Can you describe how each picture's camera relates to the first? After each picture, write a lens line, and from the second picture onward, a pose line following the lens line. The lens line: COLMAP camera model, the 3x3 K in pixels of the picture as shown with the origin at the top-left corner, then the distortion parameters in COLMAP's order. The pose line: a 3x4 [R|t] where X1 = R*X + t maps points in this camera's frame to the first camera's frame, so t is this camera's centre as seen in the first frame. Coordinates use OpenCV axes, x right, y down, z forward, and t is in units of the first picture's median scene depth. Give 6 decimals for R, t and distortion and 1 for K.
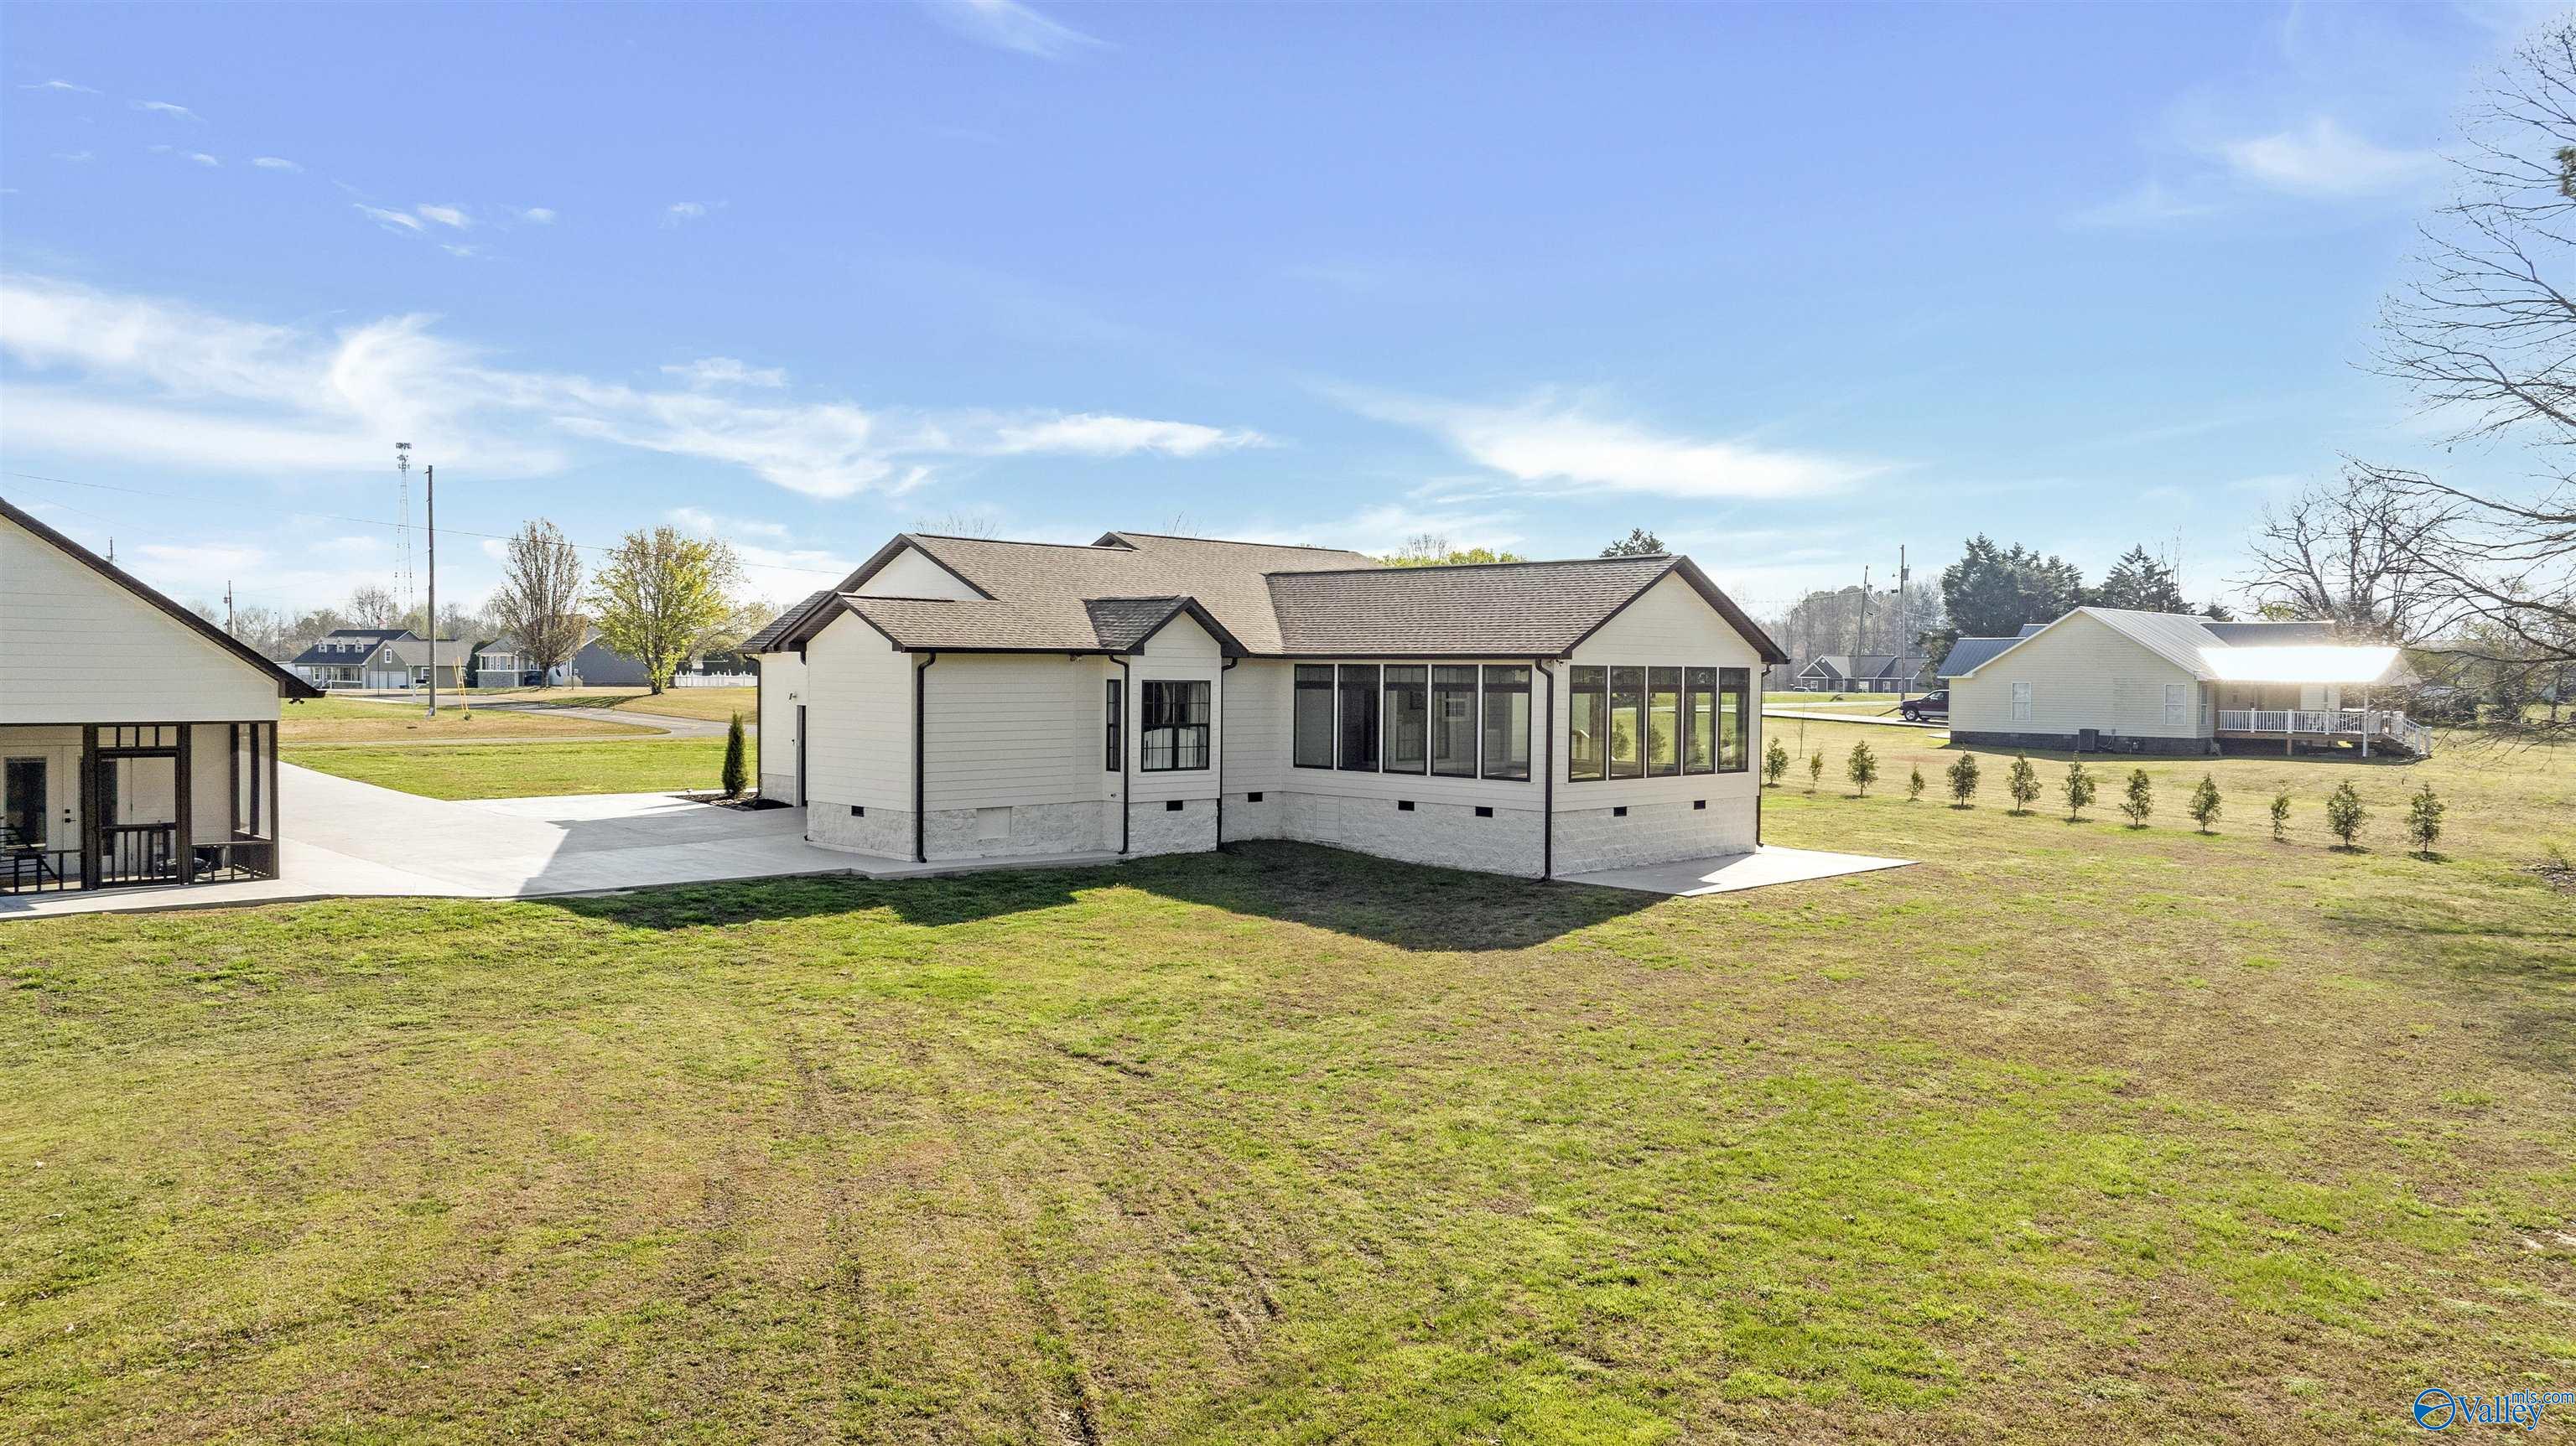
lens RADIAL K [[1815.4, 0, 1287.6], [0, 1815.4, 721.6], [0, 0, 1]] dist [-0.019762, -0.000657]
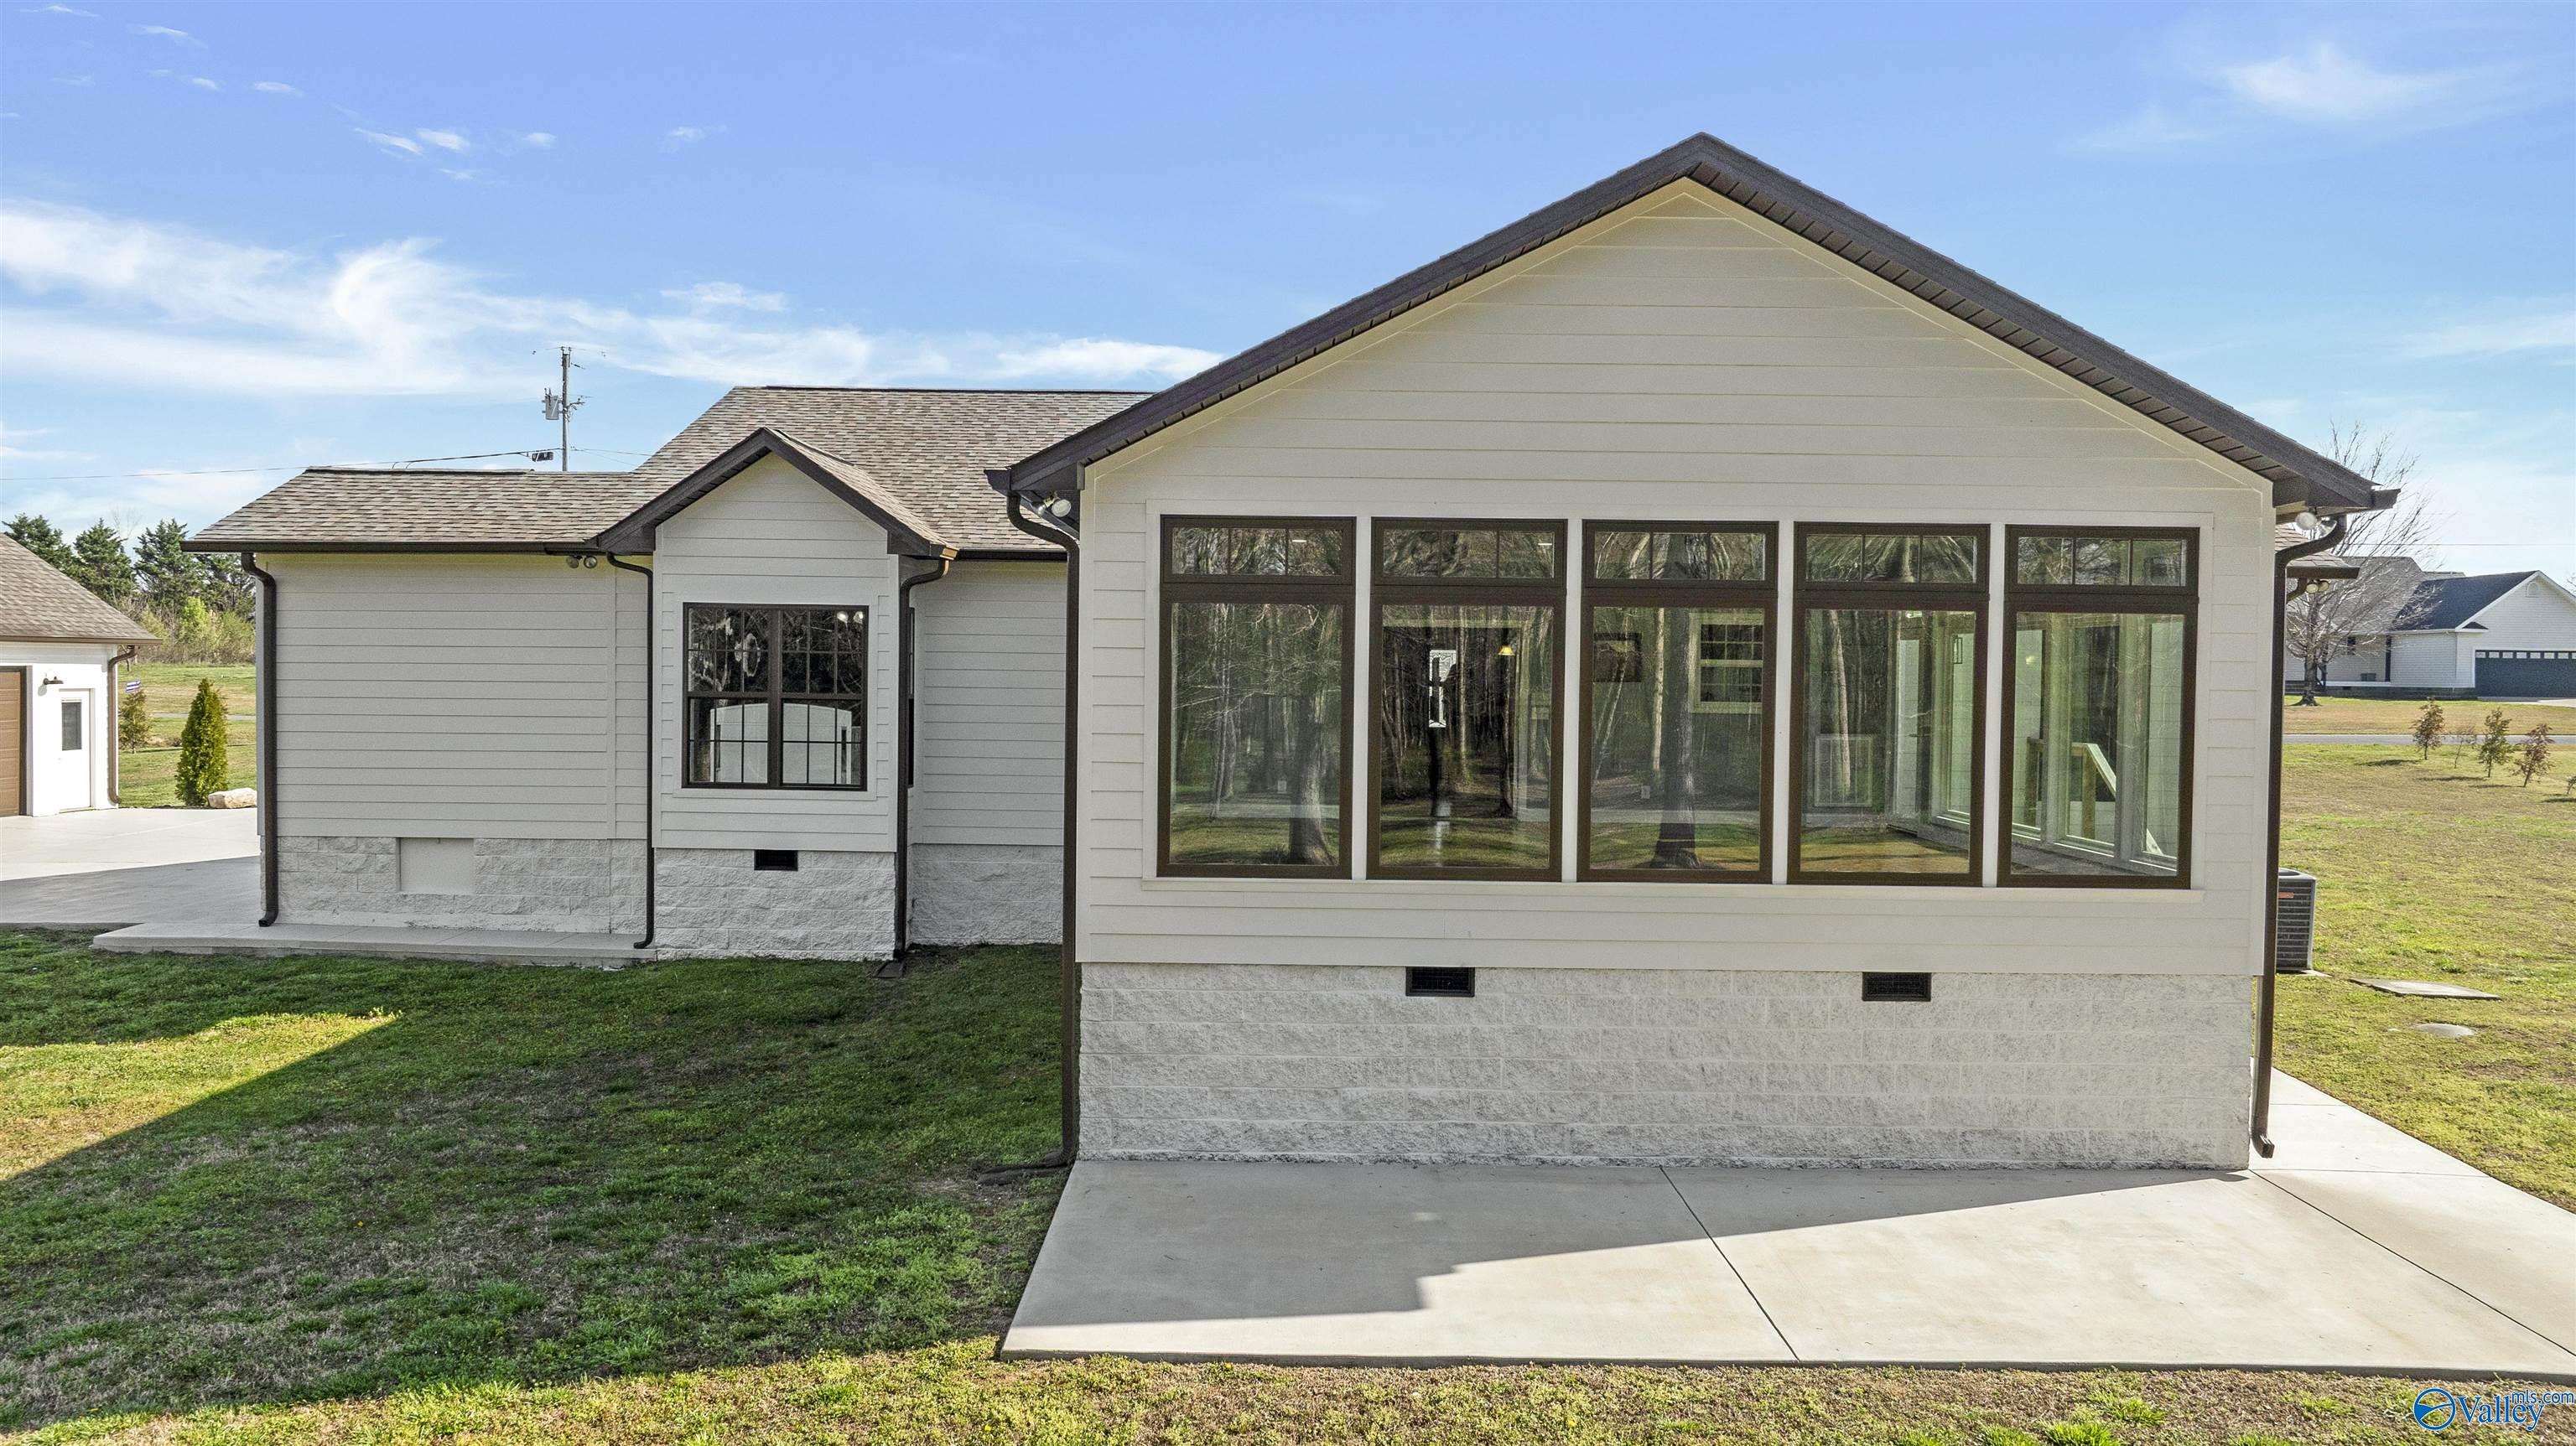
lens RADIAL K [[1815.4, 0, 1287.6], [0, 1815.4, 721.6], [0, 0, 1]] dist [-0.019762, -0.000657]
pose [[0.711160, 0.018279, -0.702792, 0.380049], [-0.025399, 0.999677, 0.000298, 0.005317], [0.702571, 0.017639, 0.711395, 0.749987]]
